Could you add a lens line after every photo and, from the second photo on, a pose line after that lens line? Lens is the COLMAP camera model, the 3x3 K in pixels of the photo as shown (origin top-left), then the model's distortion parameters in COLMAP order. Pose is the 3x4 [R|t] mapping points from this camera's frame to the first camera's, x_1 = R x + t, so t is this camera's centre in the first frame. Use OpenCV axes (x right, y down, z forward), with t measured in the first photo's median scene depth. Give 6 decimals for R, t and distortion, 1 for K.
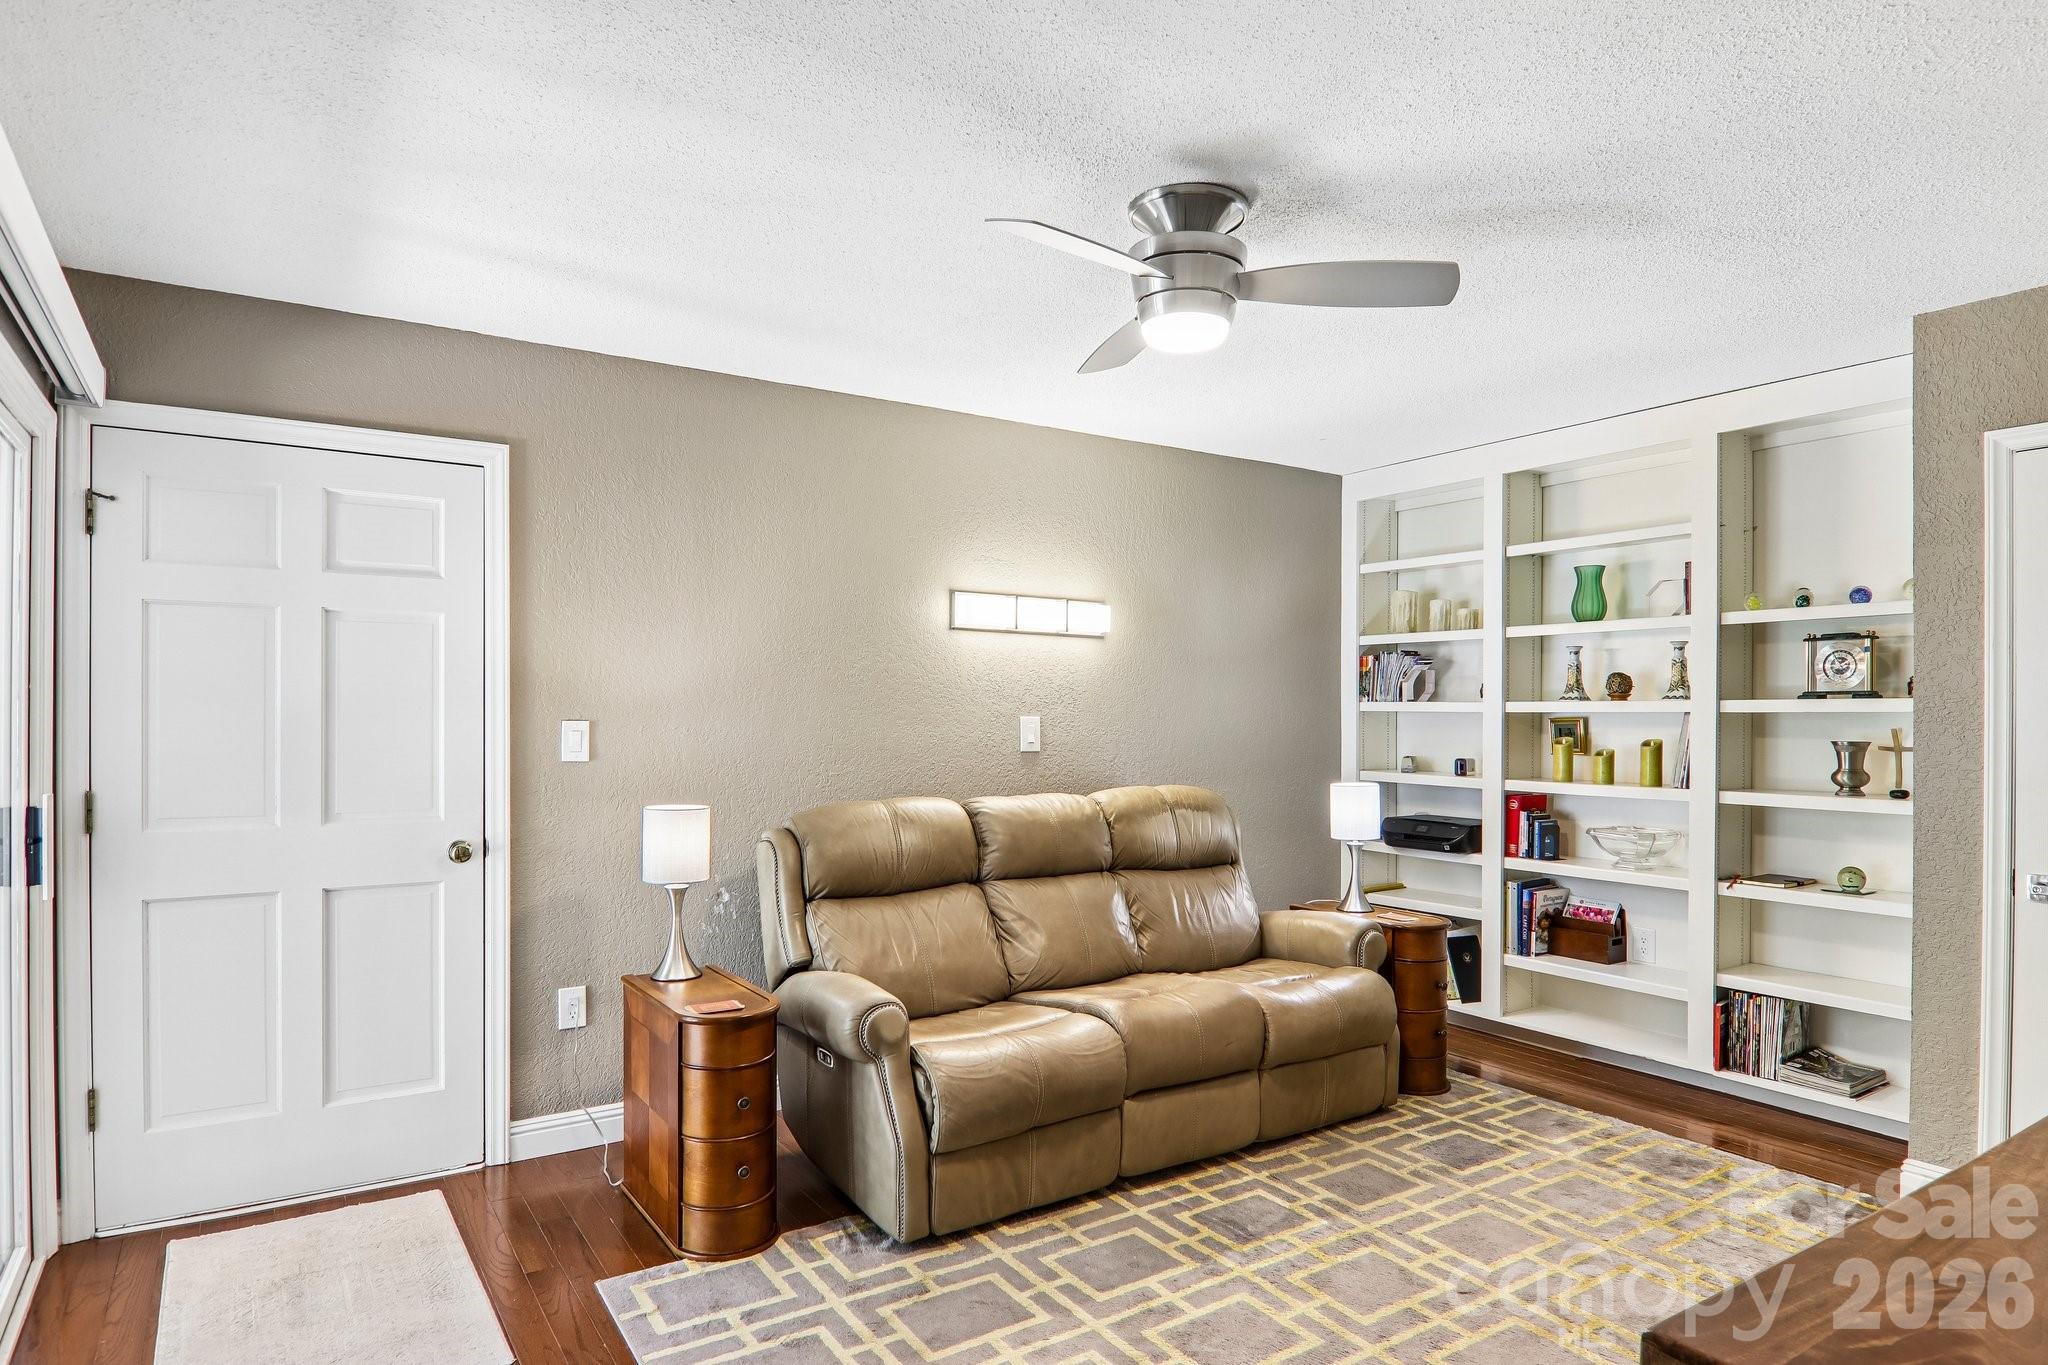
lens RADIAL K [[1161.9, 0, 1031.8], [0, 1161.9, 705.3], [0, 0, 1]] dist [0.006174, -0.021228]
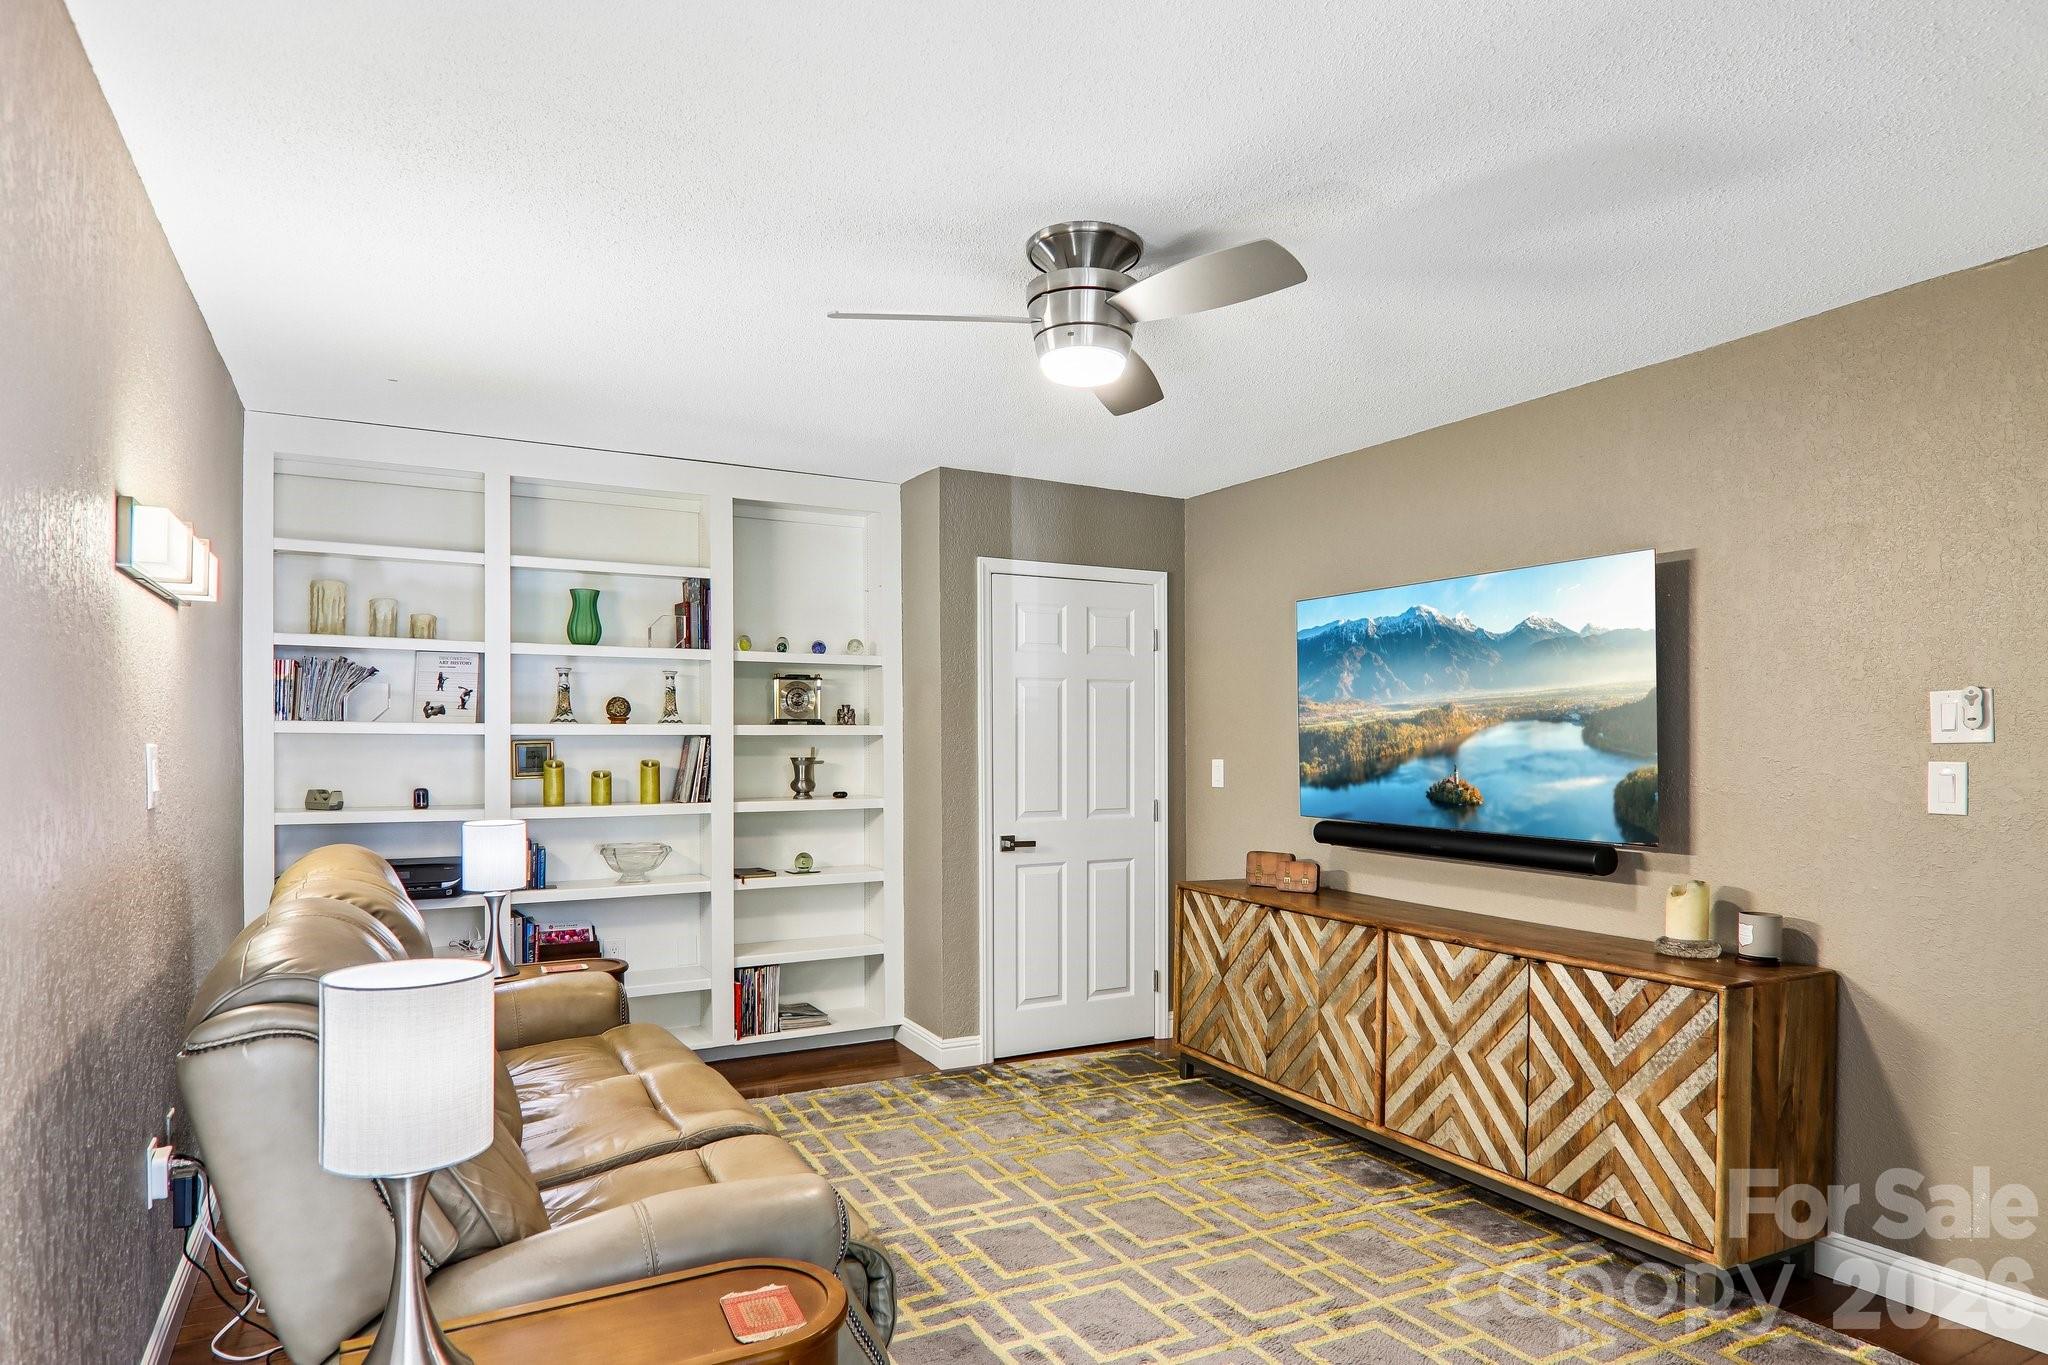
lens RADIAL K [[1161.9, 0, 1031.8], [0, 1161.9, 705.3], [0, 0, 1]] dist [0.006174, -0.021228]
pose [[0.092629, 0.023558, 0.995422, -0.563806], [-0.008882, 0.999700, -0.022833, 0.000047], [-0.995661, -0.006726, 0.092810, 0.597558]]
